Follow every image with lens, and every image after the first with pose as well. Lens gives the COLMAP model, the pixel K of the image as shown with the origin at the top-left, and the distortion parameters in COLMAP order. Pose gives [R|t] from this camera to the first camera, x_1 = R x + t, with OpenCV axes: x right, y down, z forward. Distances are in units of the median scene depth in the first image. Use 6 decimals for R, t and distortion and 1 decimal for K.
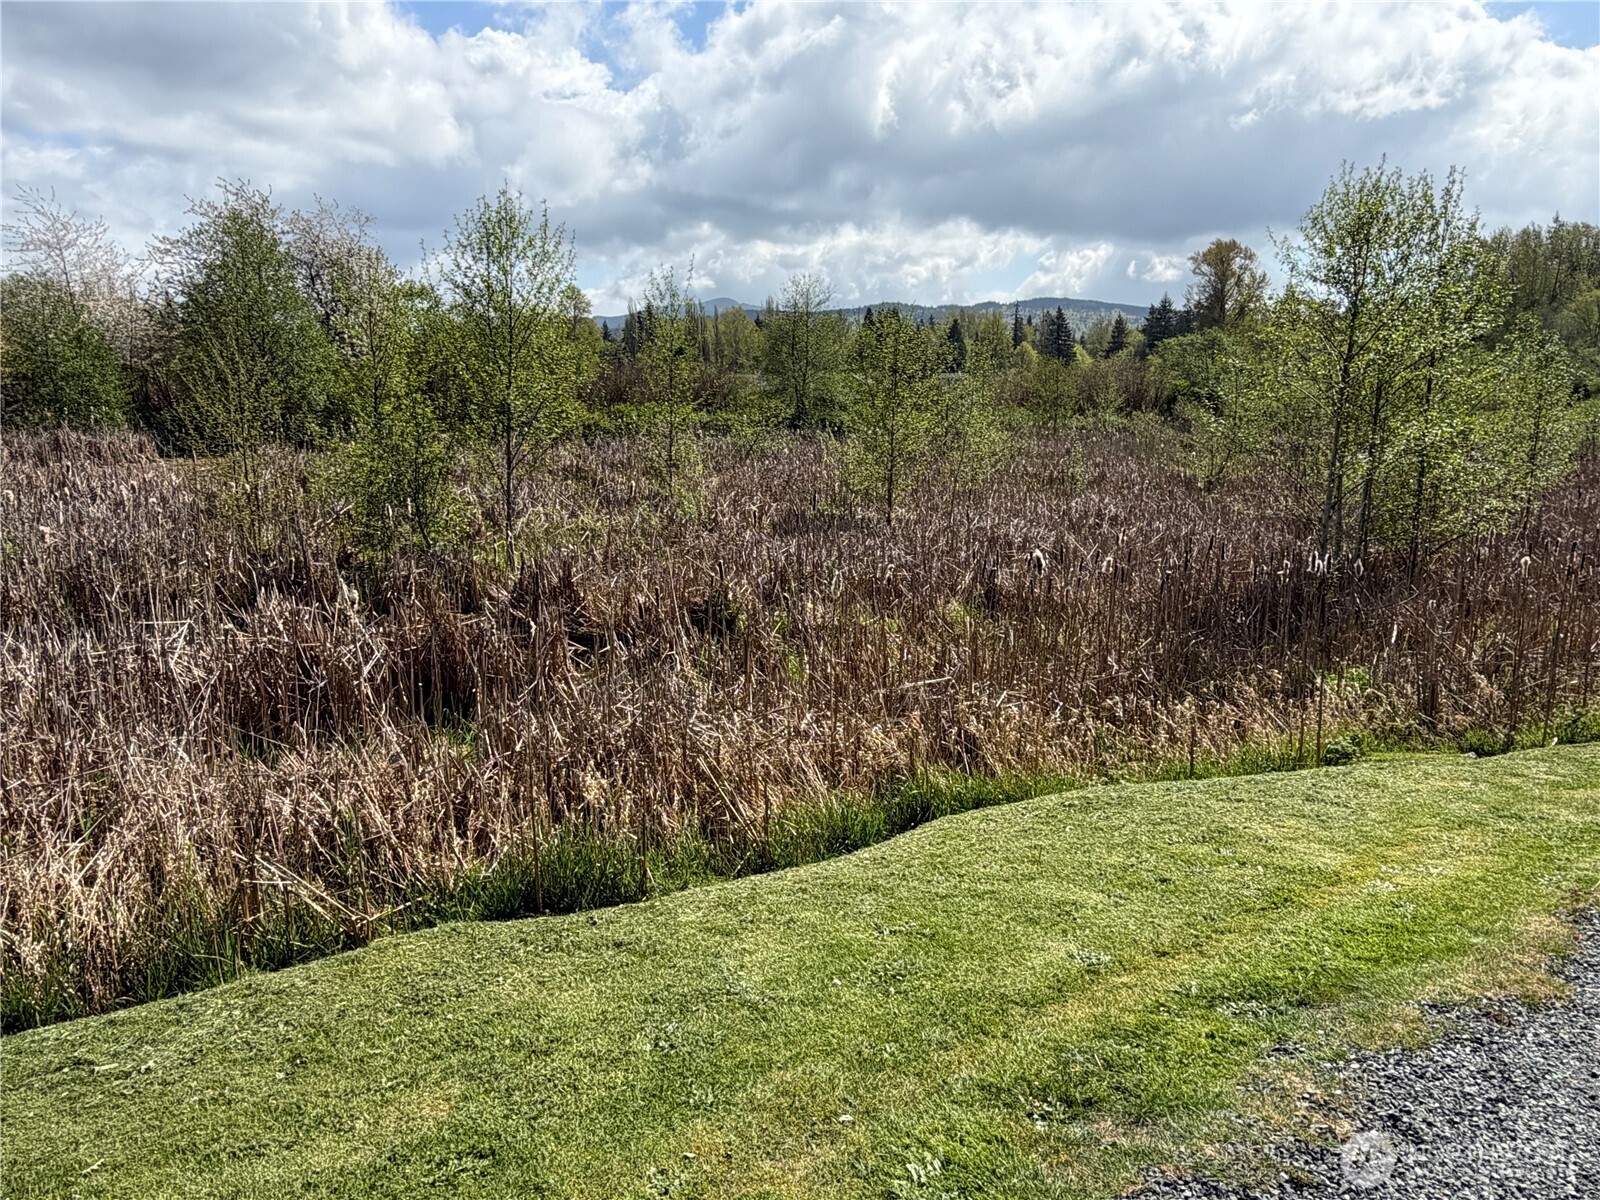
lens RADIAL K [[1140.5, 0, 800.0], [0, 1140.5, 600.0], [0, 0, 1]] dist [0.000927, -0.002023]
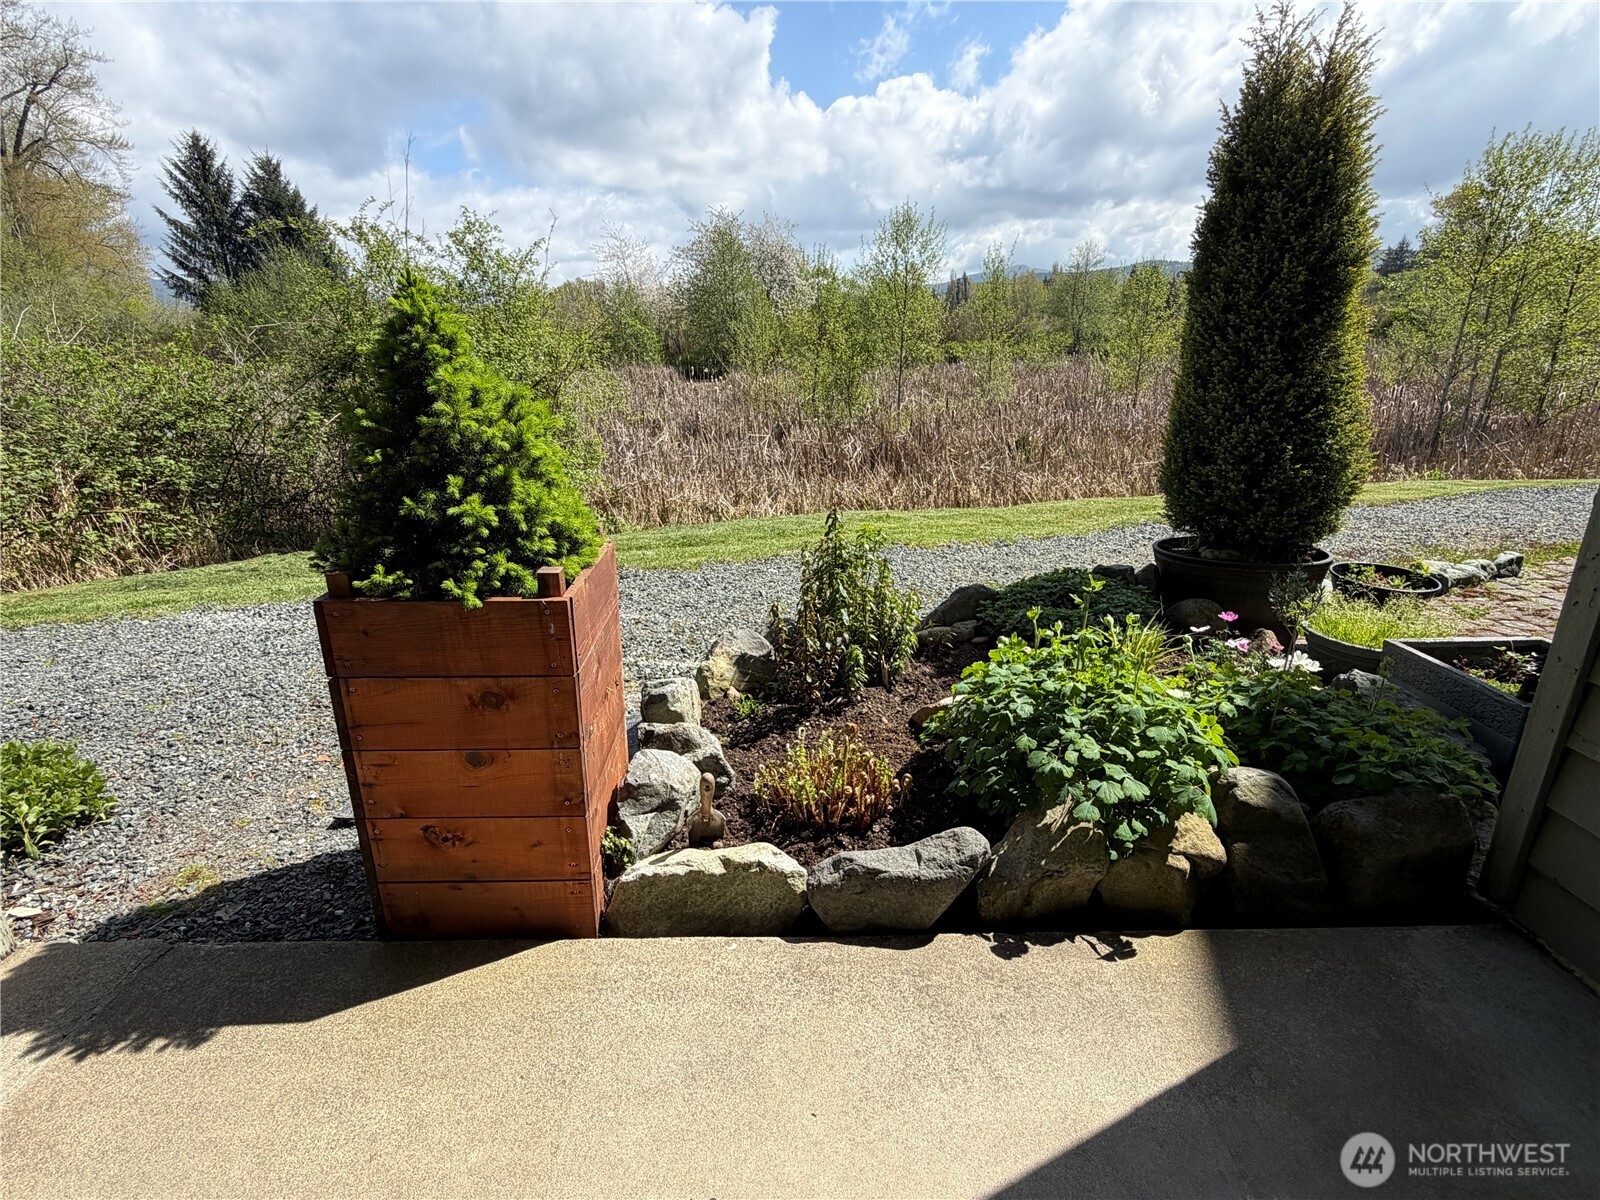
lens RADIAL K [[765.5, 0, 800.0], [0, 765.5, 600.0], [0, 0, 1]] dist [-0.001716, 0.003029]
pose [[0.946783, 0.071814, -0.313759, -0.005592], [-0.024810, 0.988174, 0.151313, 0.041456], [0.320915, -0.135476, 0.937369, -0.141545]]
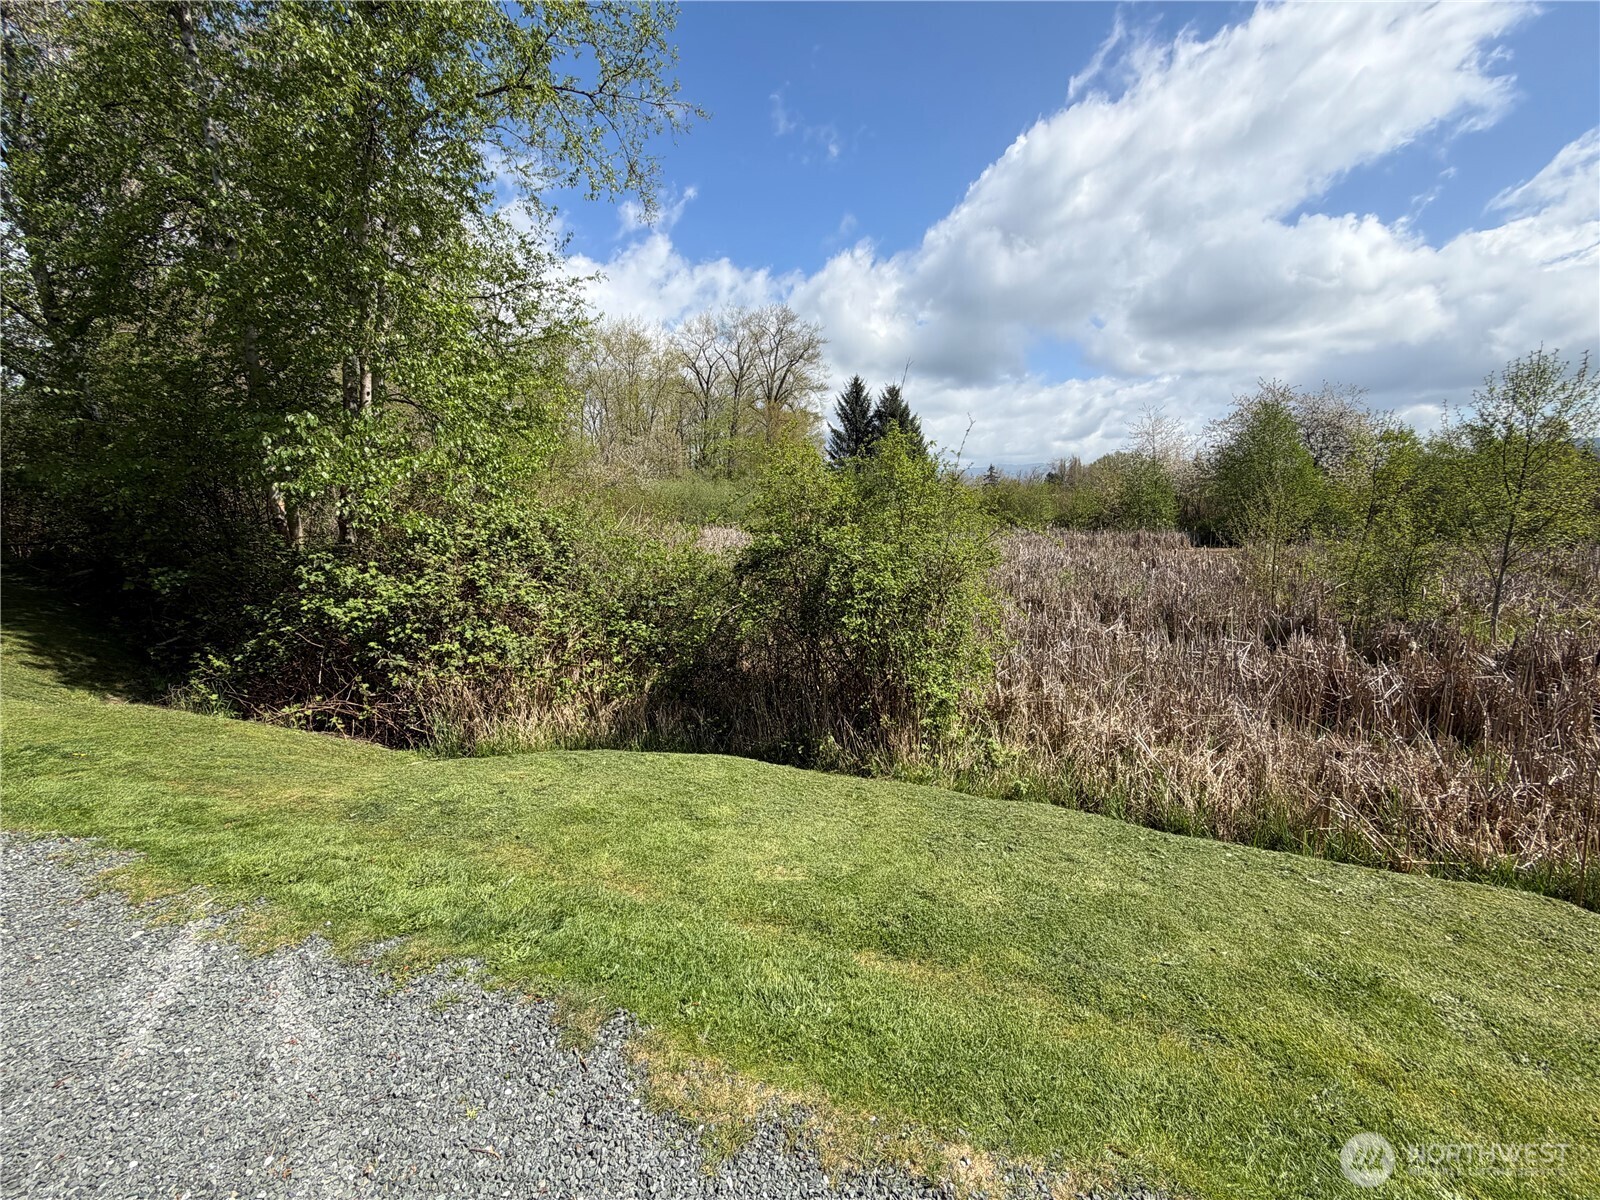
lens RADIAL K [[638.1, 0, 800.0], [0, 638.1, 600.0], [0, 0, 1]] dist [0.002077, 0.000203]
pose [[0.505447, 0.104424, -0.856516, -0.023315], [-0.138753, 0.989568, 0.038765, 0.004540], [0.851629, 0.099250, 0.514663, -0.034826]]
